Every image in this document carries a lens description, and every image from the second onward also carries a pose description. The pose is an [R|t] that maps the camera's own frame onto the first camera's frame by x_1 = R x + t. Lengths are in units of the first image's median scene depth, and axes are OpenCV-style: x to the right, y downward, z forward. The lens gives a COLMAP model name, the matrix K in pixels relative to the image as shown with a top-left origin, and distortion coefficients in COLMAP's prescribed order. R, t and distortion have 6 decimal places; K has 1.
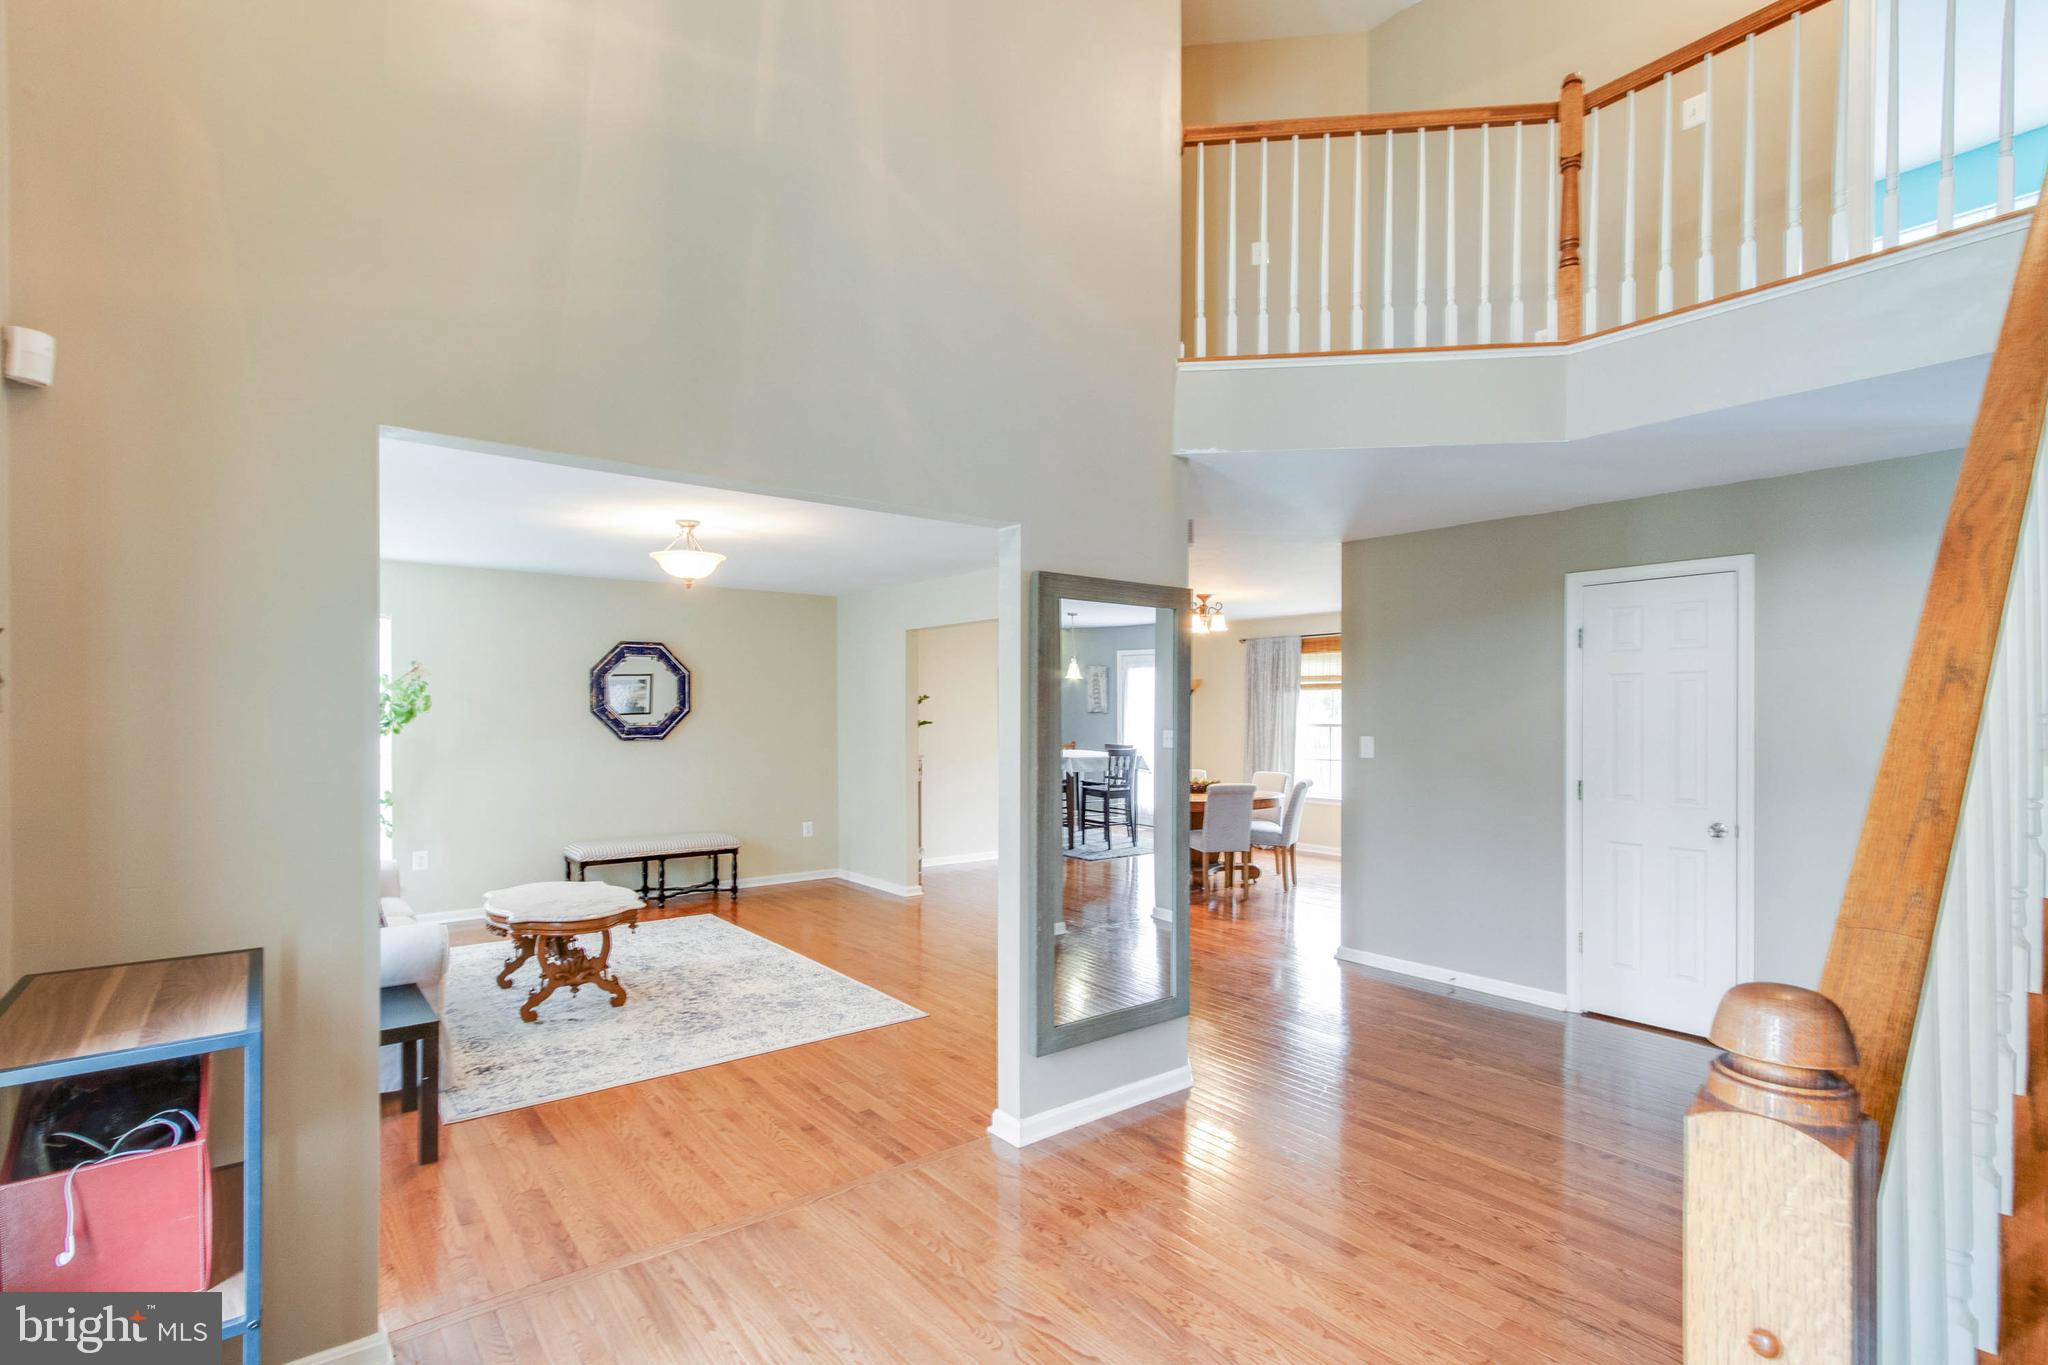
lens RADIAL K [[962.7, 0, 1008.8], [0, 962.7, 721.8], [0, 0, 1]] dist [-0.000778, 0.001098]
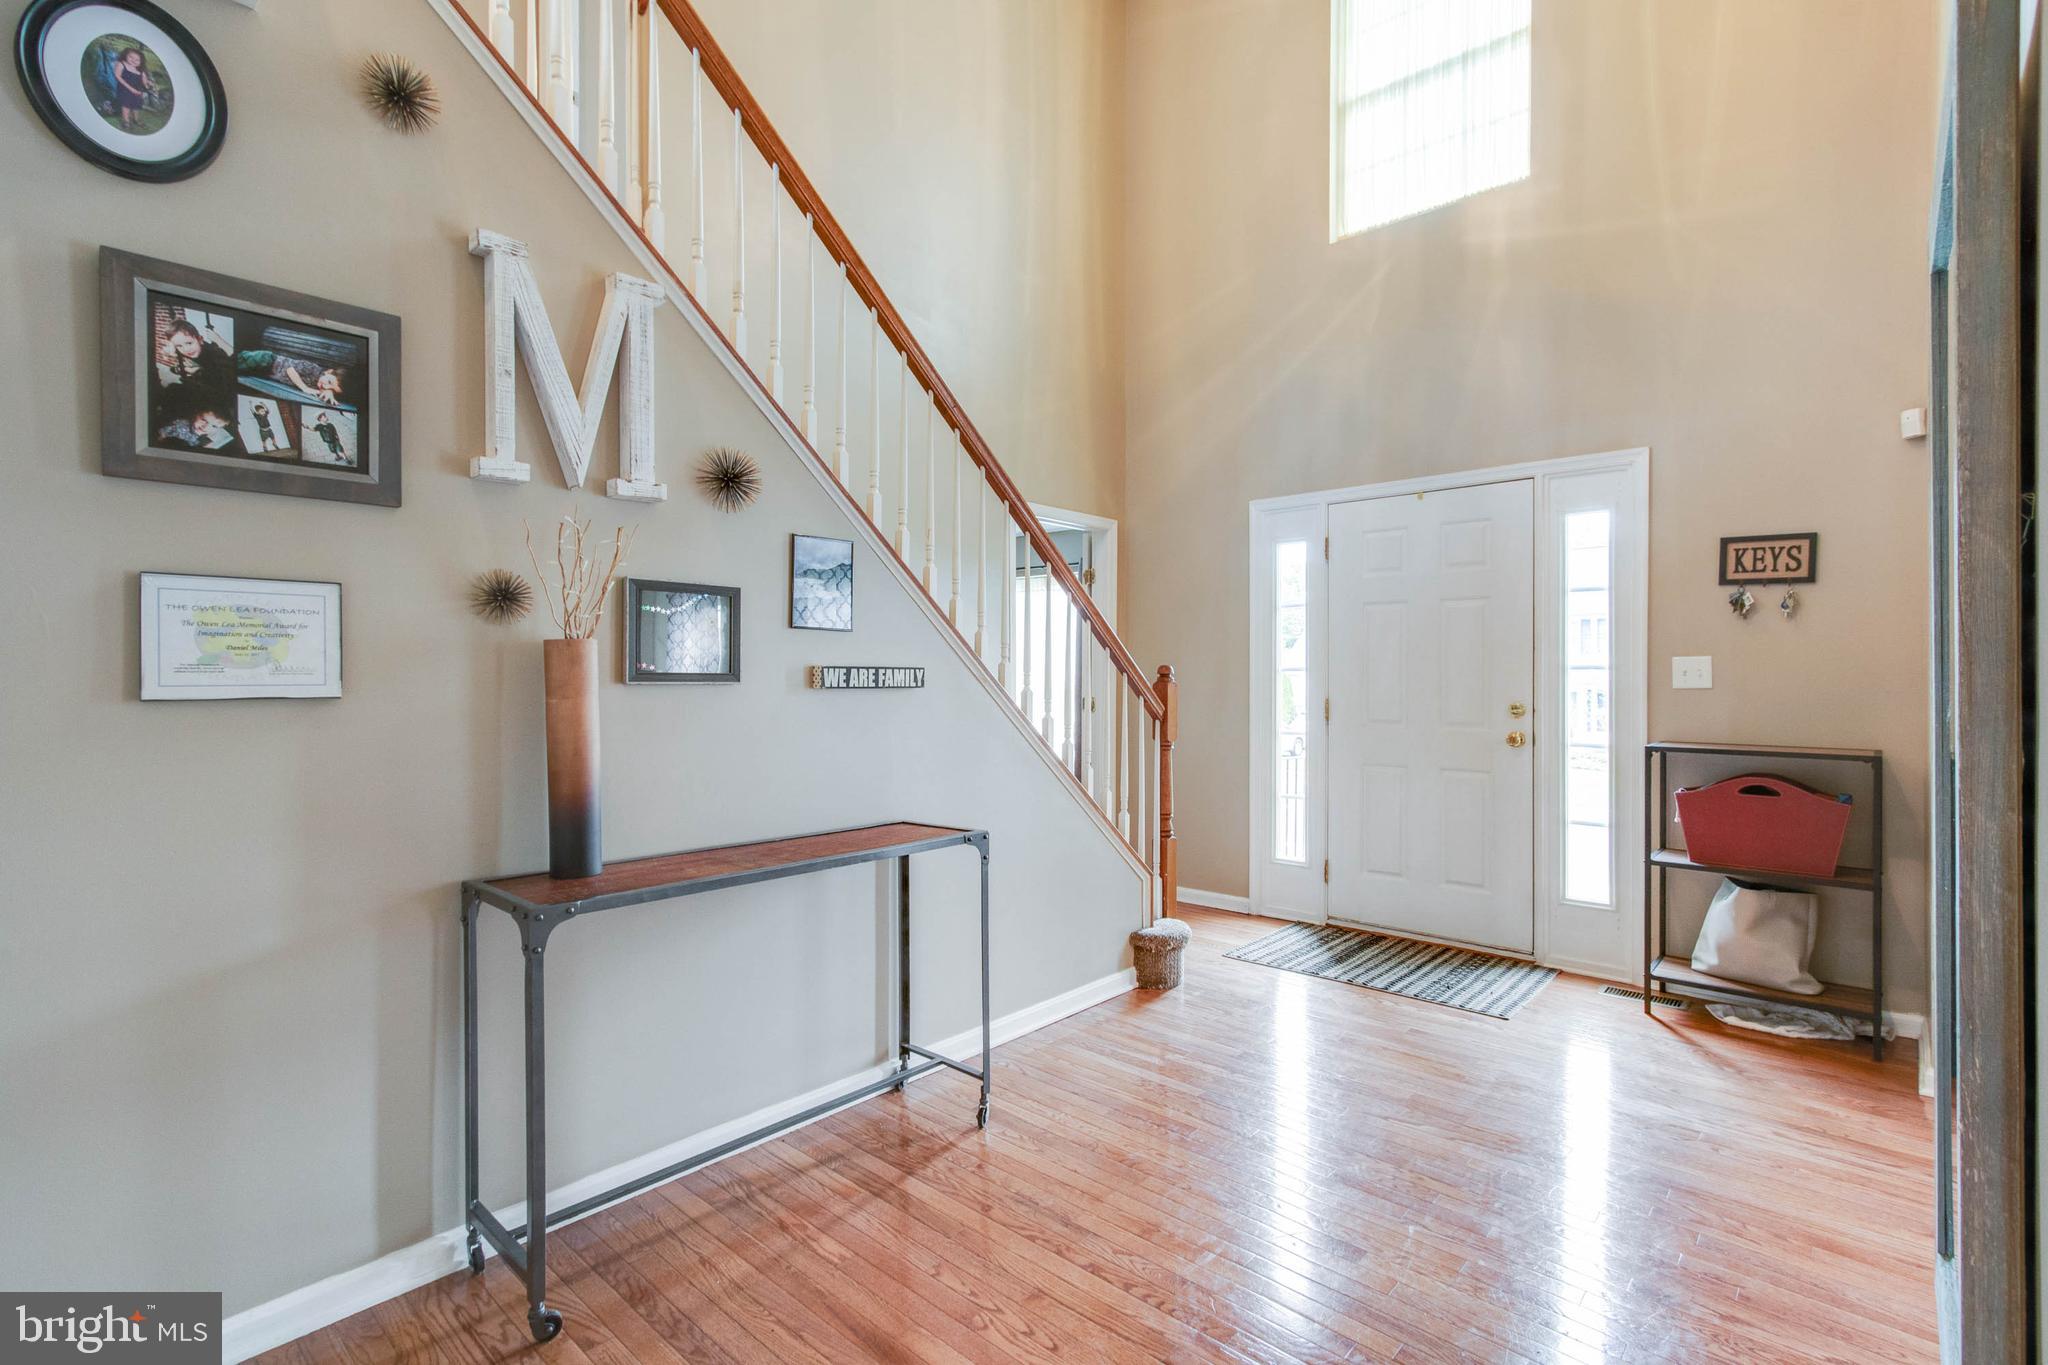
lens RADIAL K [[951.4, 0, 1016.3], [0, 951.4, 674.0], [0, 0, 1]] dist [-0.002941, 0.004270]
pose [[-0.984991, 0.000362, -0.172603, 0.314917], [-0.000992, 0.999969, 0.007760, 0.023535], [0.172601, 0.007815, -0.984961, 0.795855]]
